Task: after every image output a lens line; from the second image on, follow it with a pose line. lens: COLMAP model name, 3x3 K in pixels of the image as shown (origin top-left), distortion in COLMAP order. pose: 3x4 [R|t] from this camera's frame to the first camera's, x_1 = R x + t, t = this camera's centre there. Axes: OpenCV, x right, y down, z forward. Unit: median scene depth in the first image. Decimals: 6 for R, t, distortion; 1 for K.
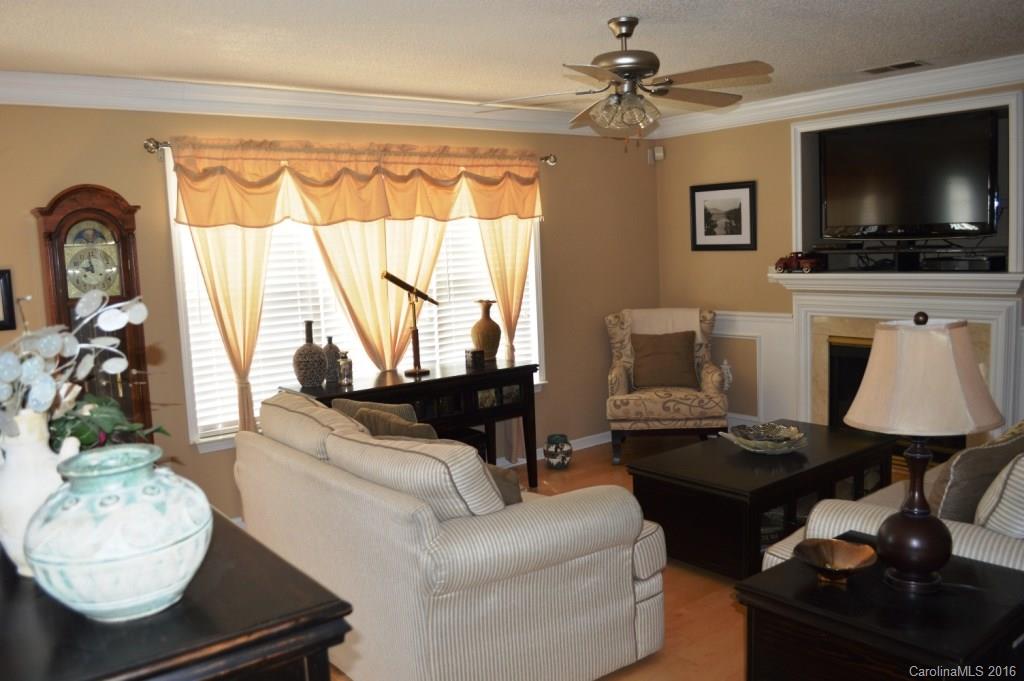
lens RADIAL K [[828.5, 0, 516.0], [0, 828.5, 344.8], [0, 0, 1]] dist [-0.081886, 0.010620]
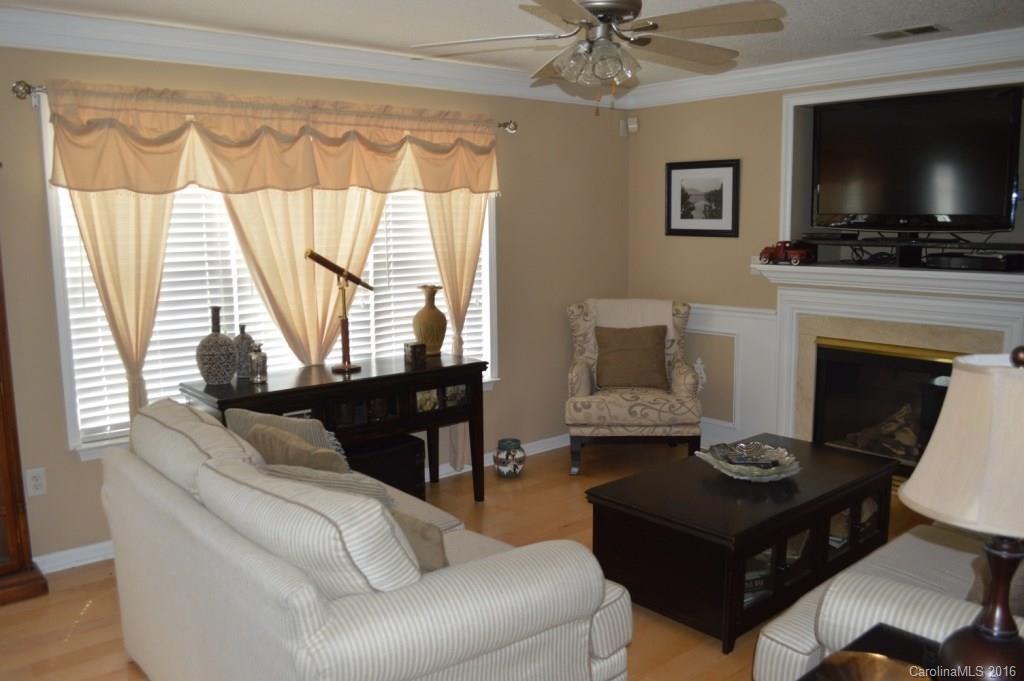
lens RADIAL K [[828.5, 0, 513.5], [0, 828.5, 346.8], [0, 0, 1]] dist [-0.081886, 0.010620]
pose [[0.998795, 0.026050, 0.041596, 0.018109], [-0.027286, 0.999195, 0.029418, -0.019862], [-0.040797, -0.030518, 0.998701, 0.141941]]
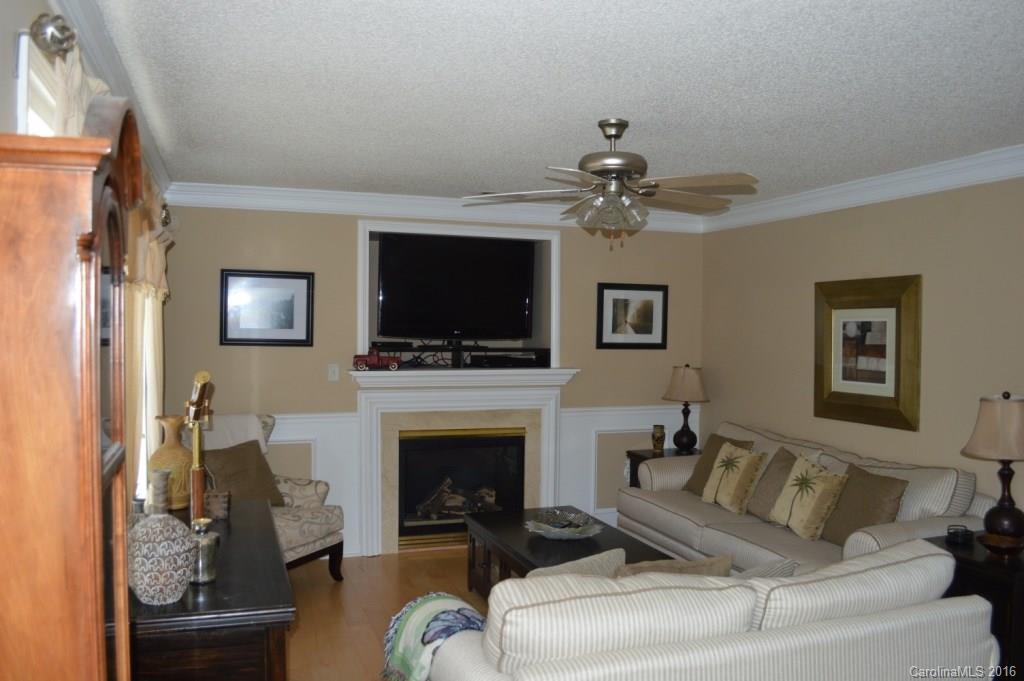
lens RADIAL K [[828.5, 0, 511.9], [0, 828.5, 329.8], [0, 0, 1]] dist [-0.081886, 0.010620]
pose [[0.343120, 0.040320, 0.938426, -0.625902], [0.090734, 0.992983, -0.075839, -0.052659], [-0.934899, 0.111169, 0.337054, 0.583551]]
